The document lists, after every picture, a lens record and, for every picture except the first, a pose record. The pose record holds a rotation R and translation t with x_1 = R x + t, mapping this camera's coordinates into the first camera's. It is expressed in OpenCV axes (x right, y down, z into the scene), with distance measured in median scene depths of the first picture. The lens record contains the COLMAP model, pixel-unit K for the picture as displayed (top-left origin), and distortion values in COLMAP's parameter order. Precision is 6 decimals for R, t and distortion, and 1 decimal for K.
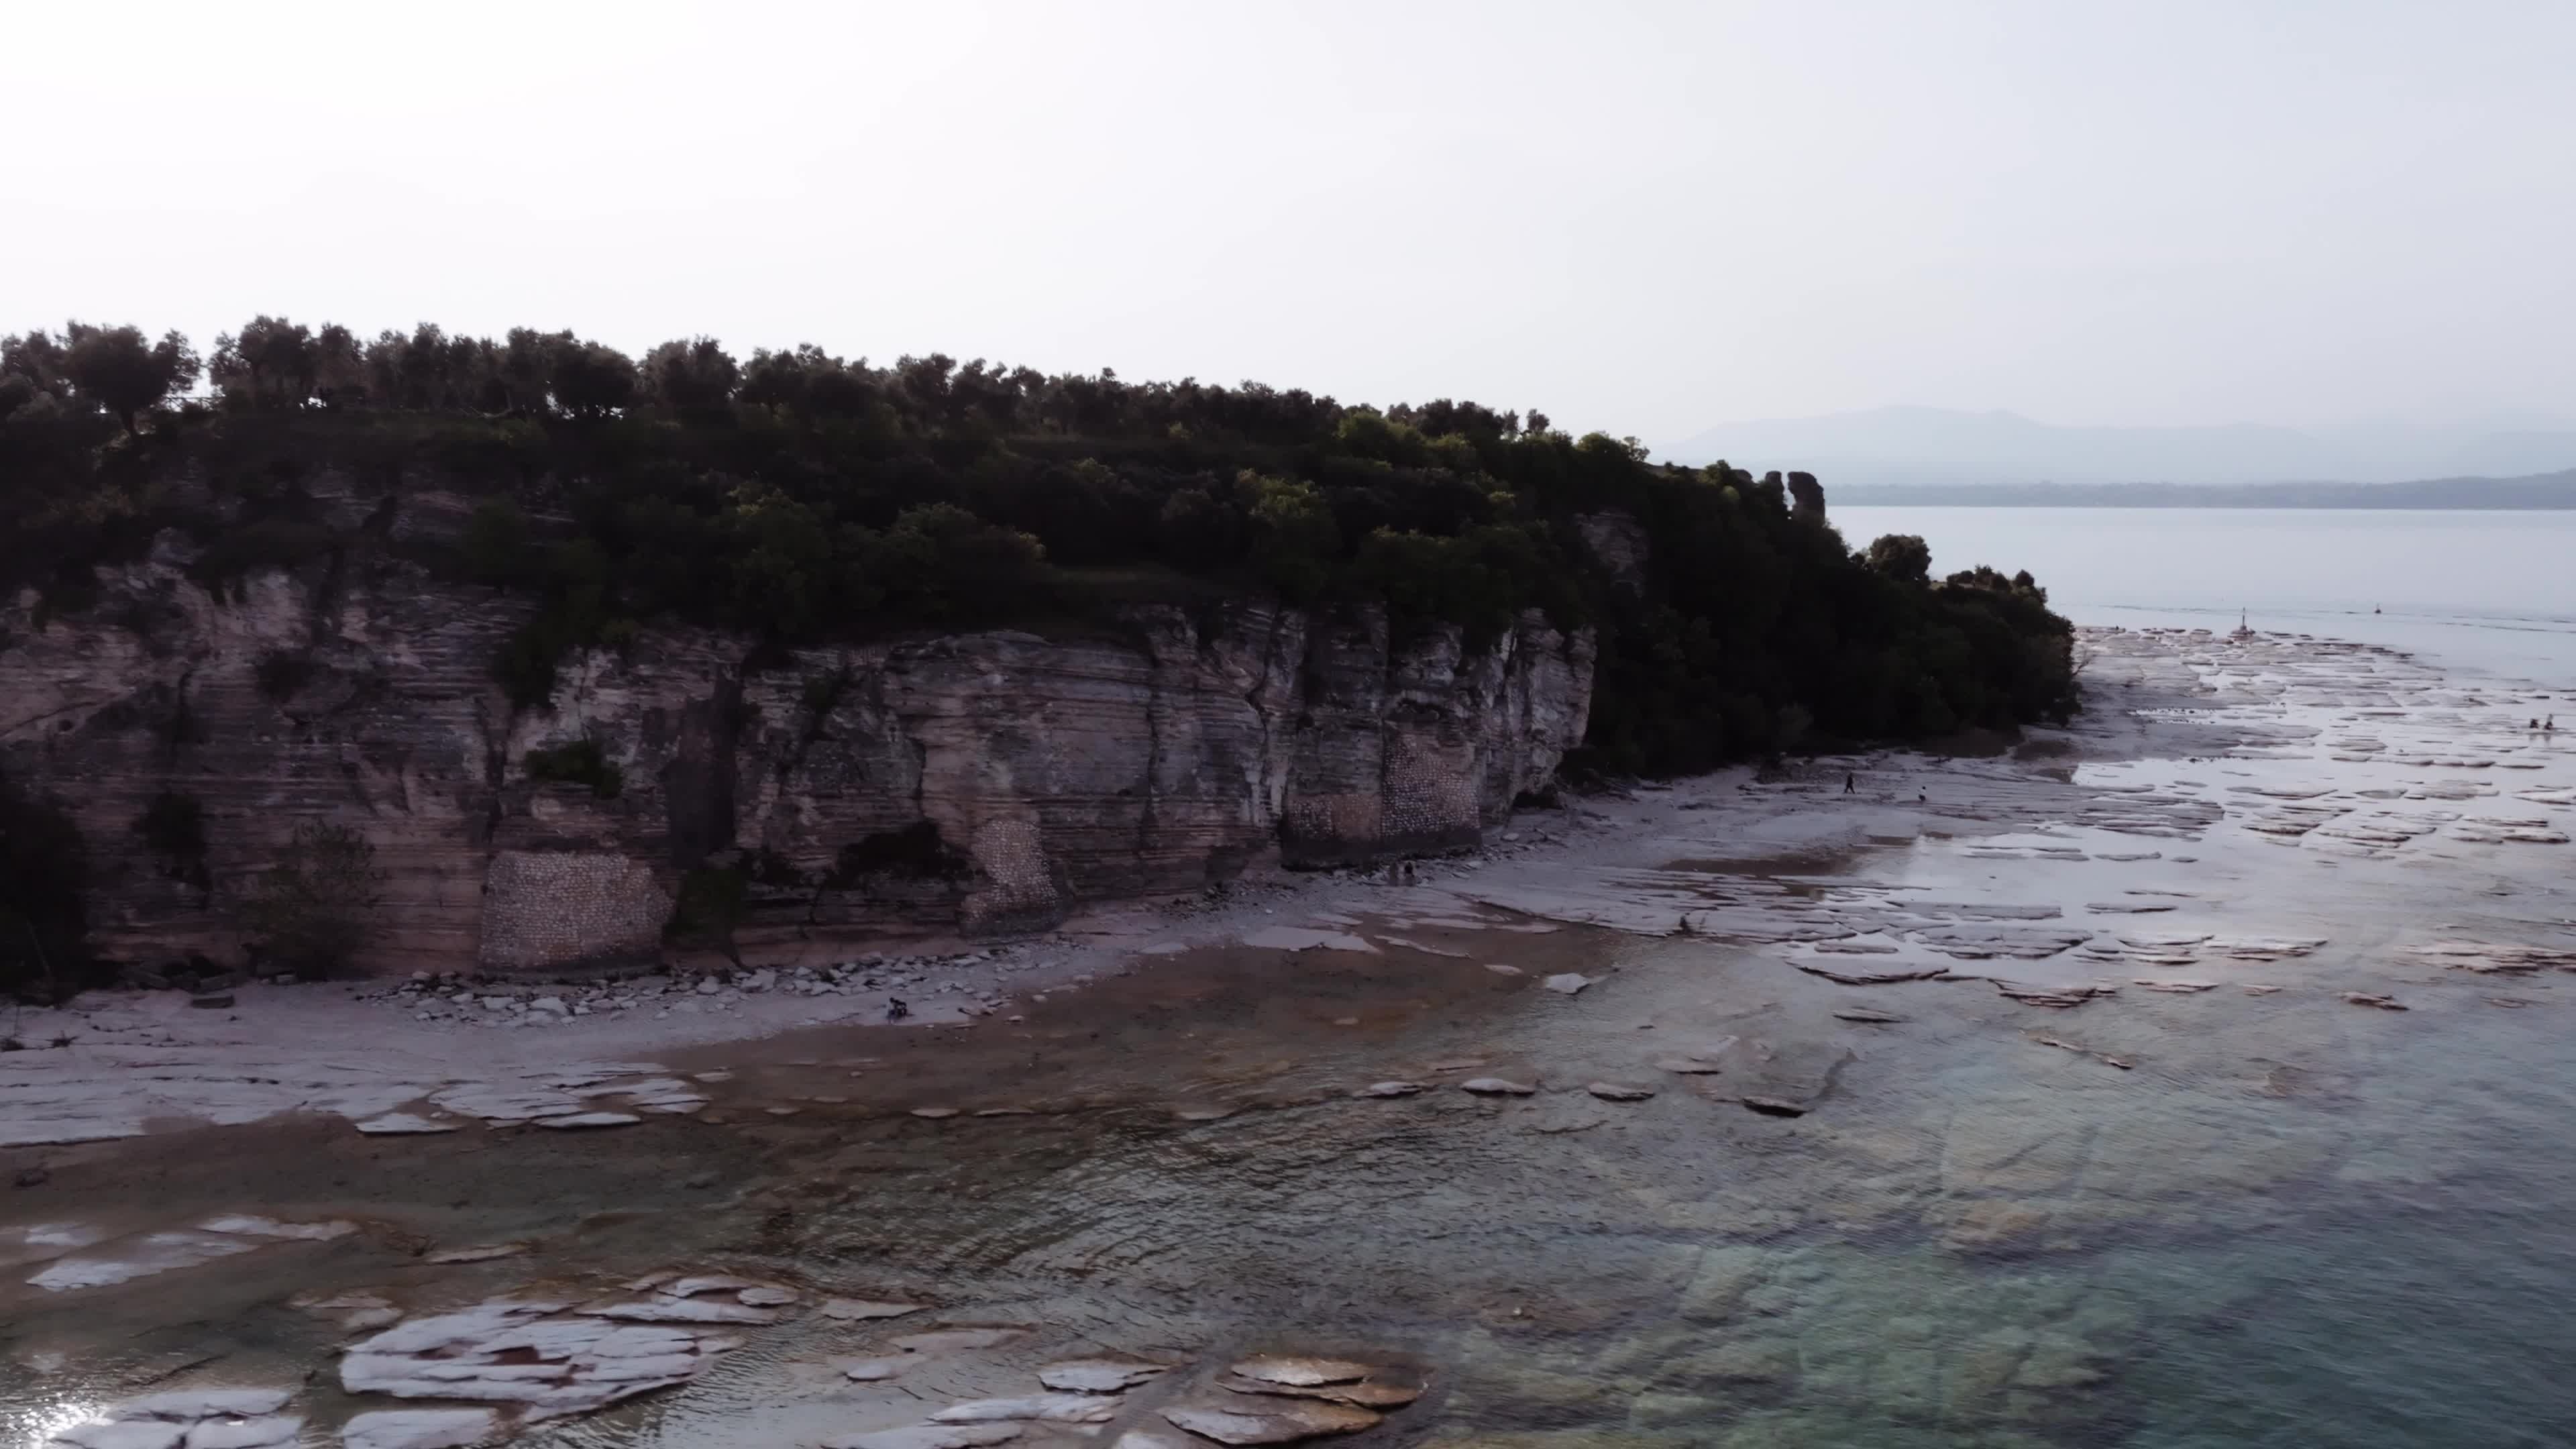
lens RADIAL K [[1809.2, 0, 1275.1], [0, 1809.2, 726.8], [0, 0, 1]] dist [-0.002845, 0.012414]
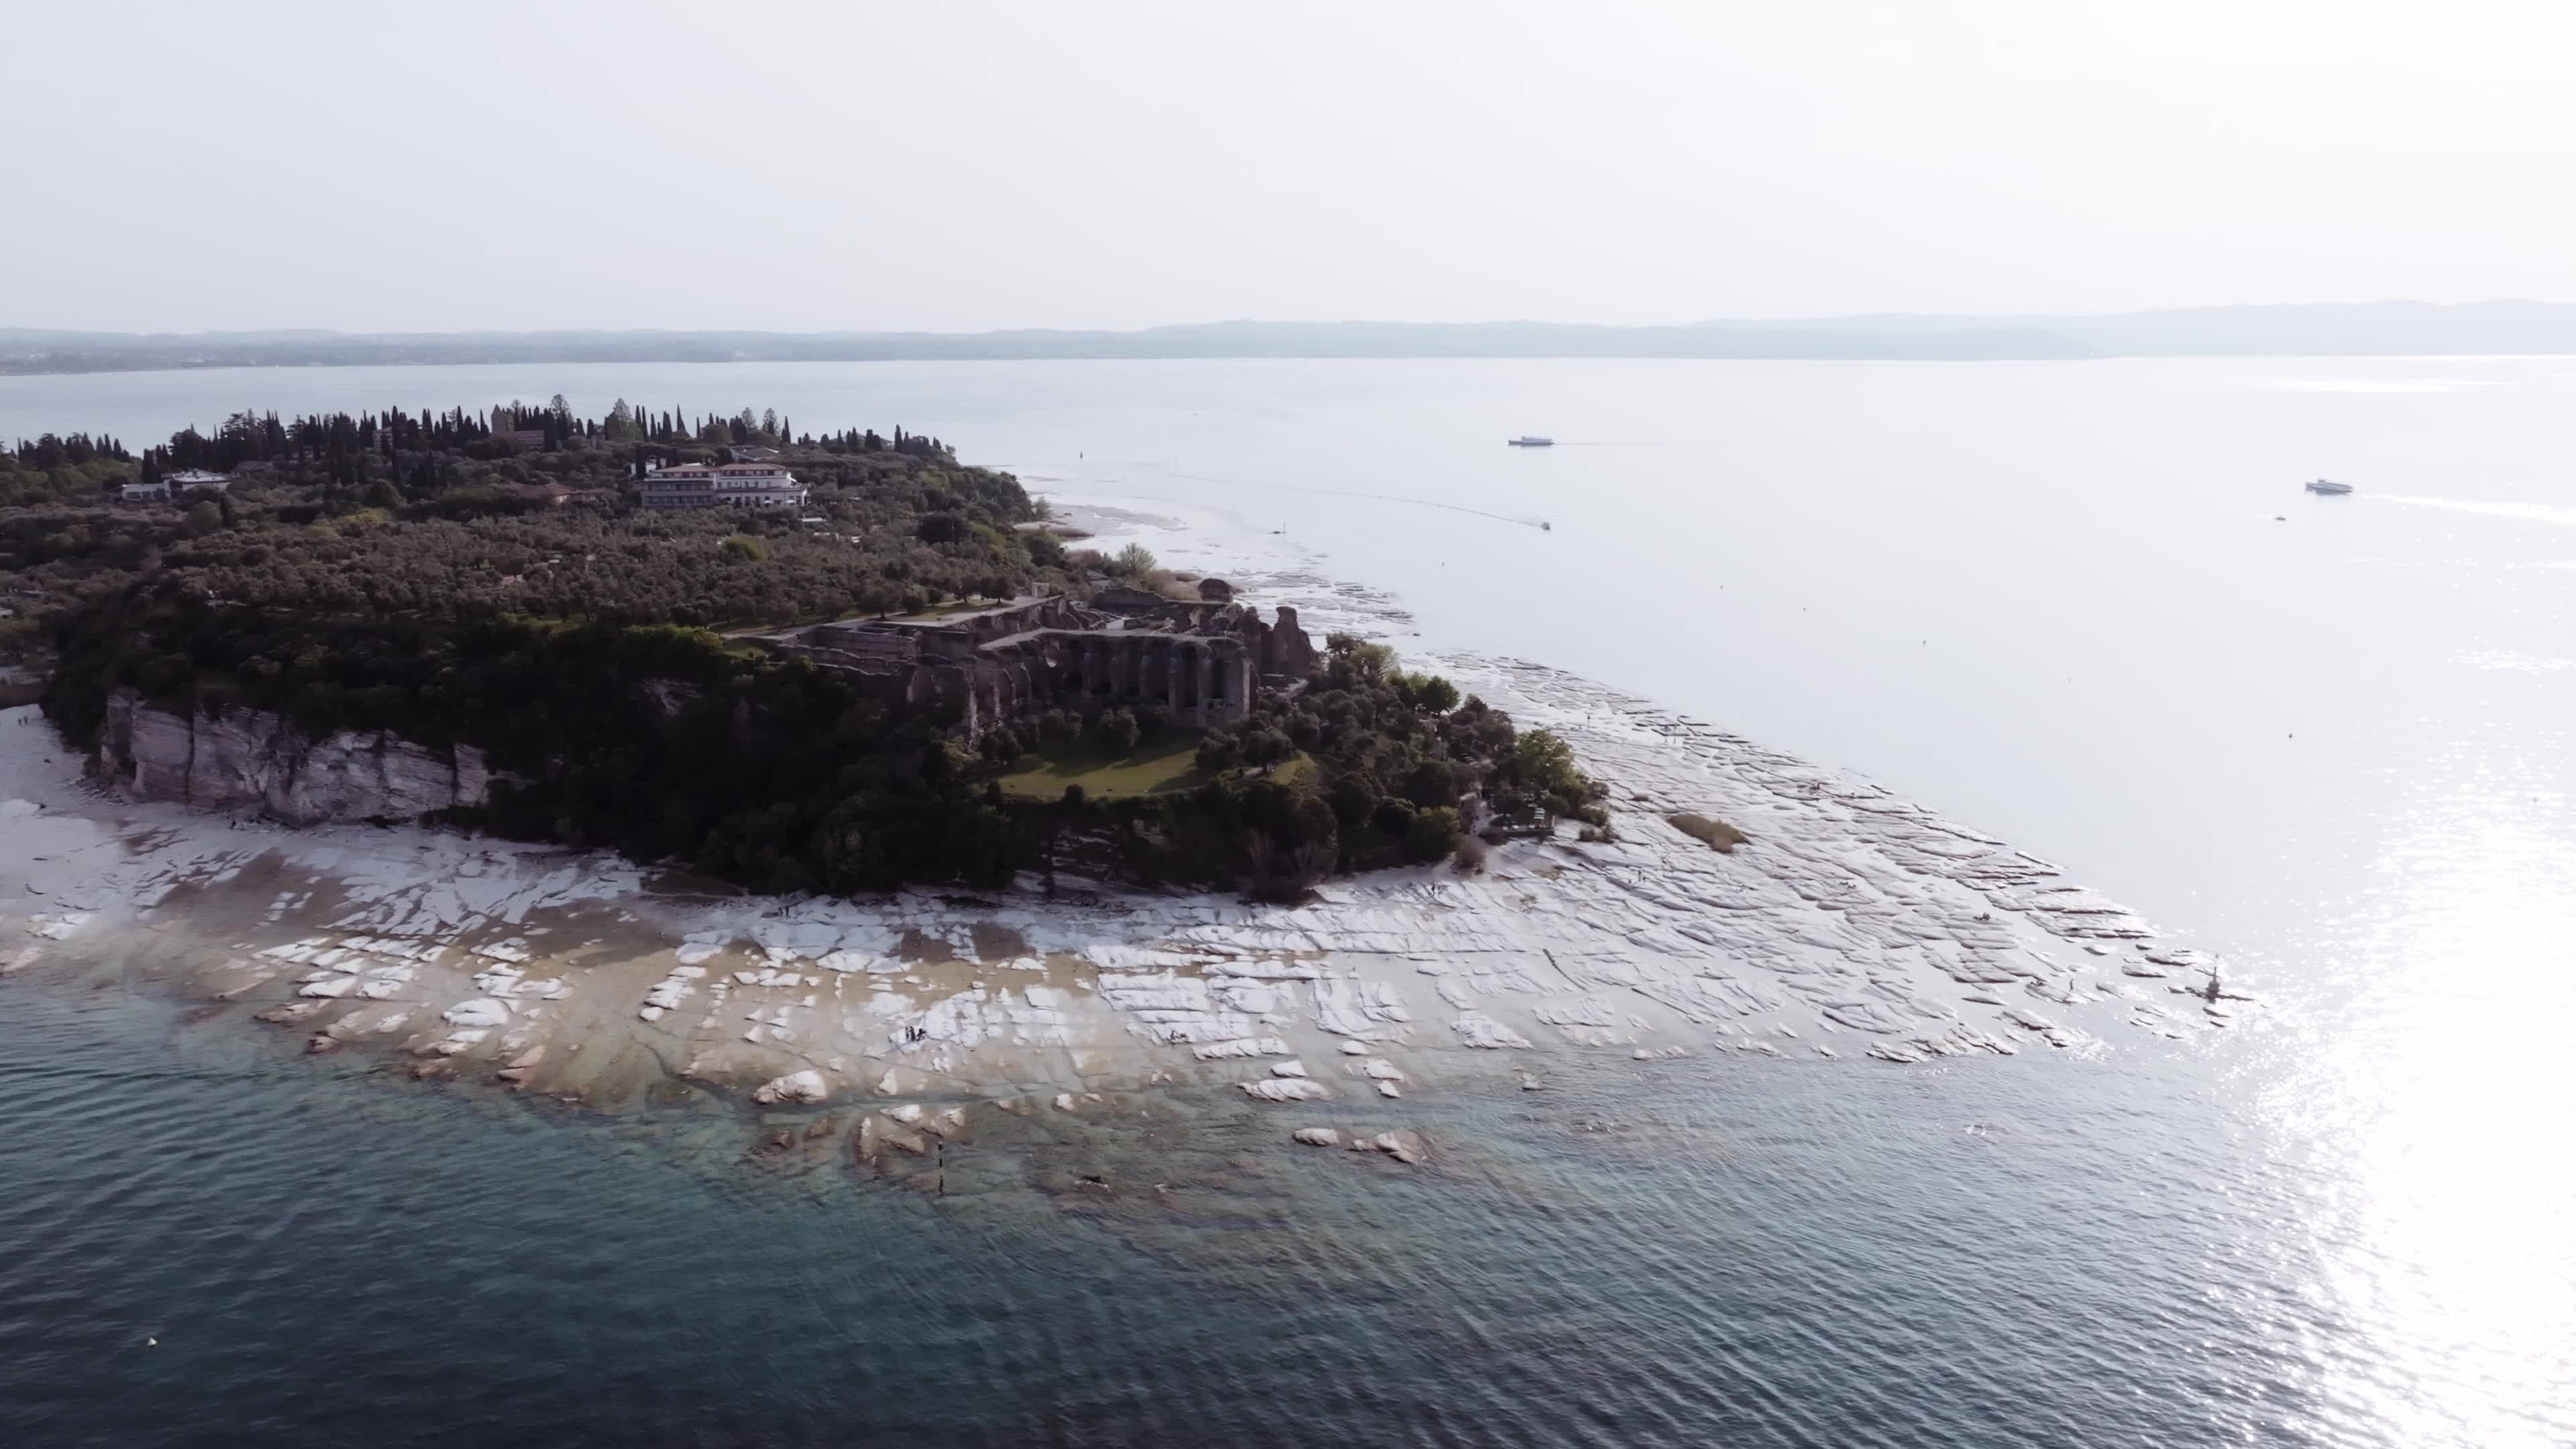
lens RADIAL K [[1809.2, 0, 1285.2], [0, 1809.2, 723.2], [0, 0, 1]] dist [-0.002845, 0.012414]
pose [[0.385762, 0.189333, -0.902962, 3.282091], [-0.114205, 0.980989, 0.156904, -0.702696], [0.915503, 0.042595, 0.400051, 1.534777]]
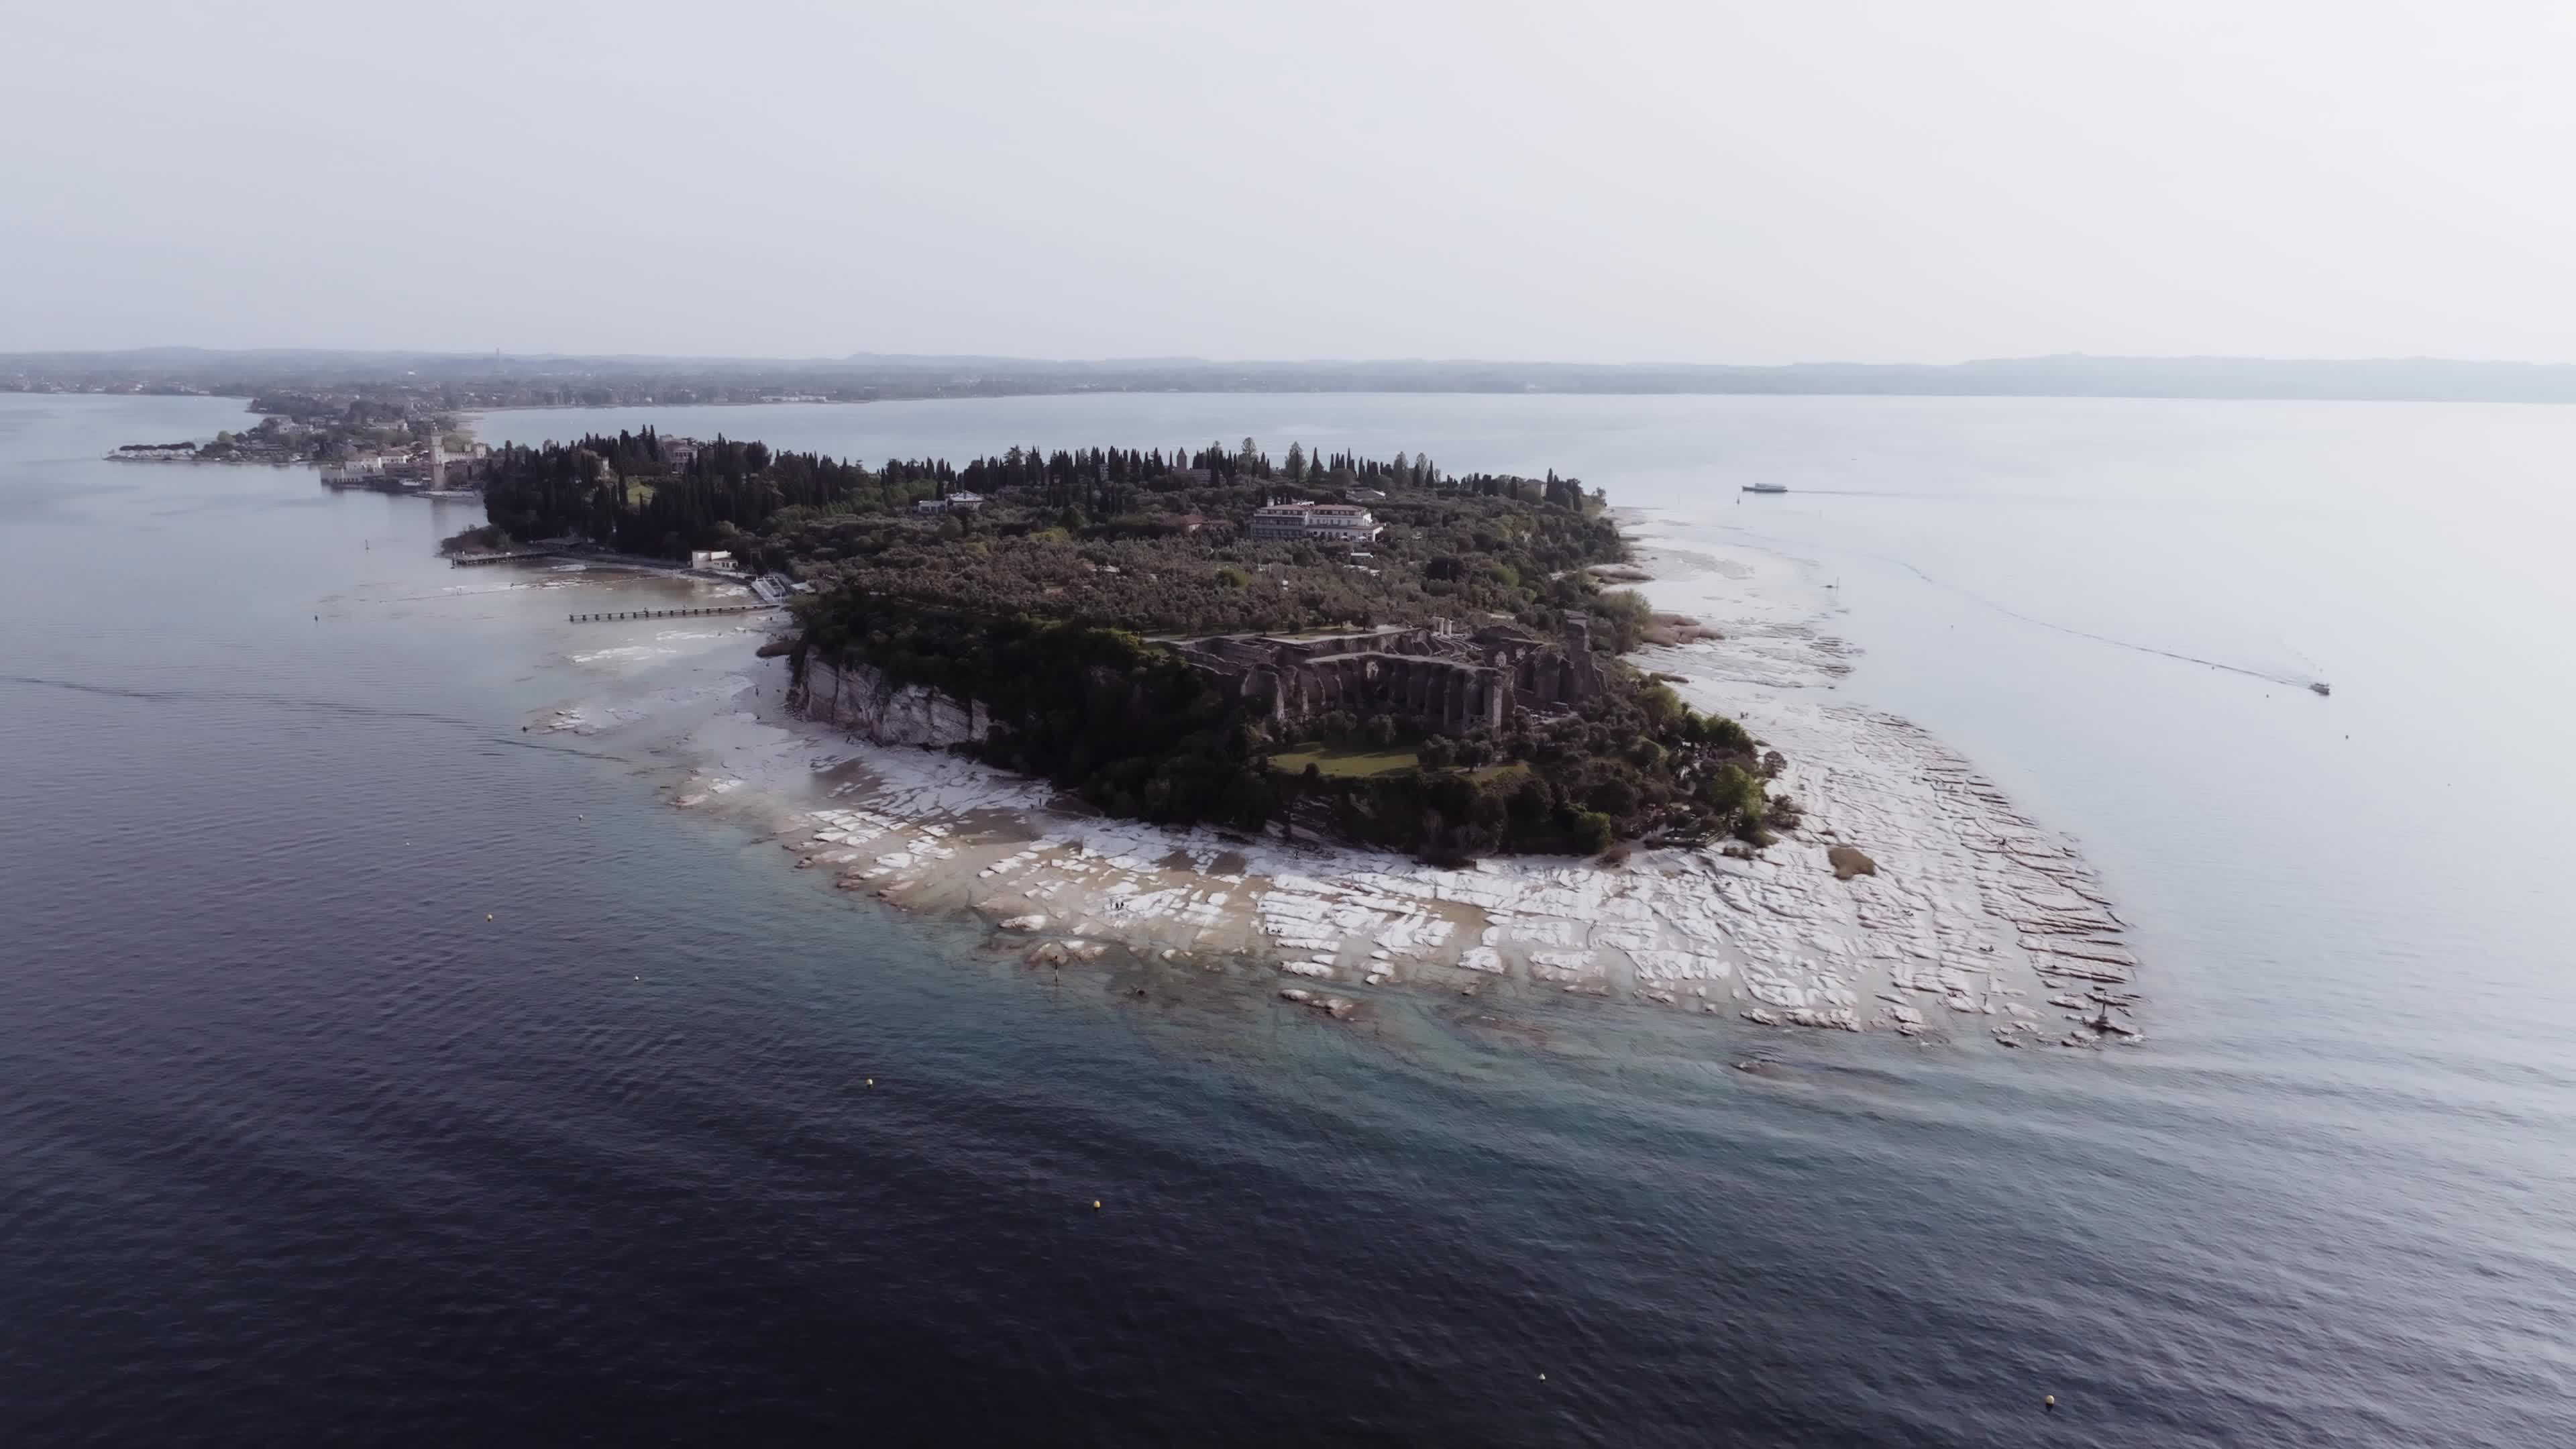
lens RADIAL K [[1809.2, 0, 1286.5], [0, 1809.2, 718.9], [0, 0, 1]] dist [-0.002845, 0.012414]
pose [[-0.038073, 0.189269, -0.981187, 4.295493], [-0.134690, 0.971967, 0.192716, -0.933423], [0.990156, 0.139493, -0.011513, 2.248554]]
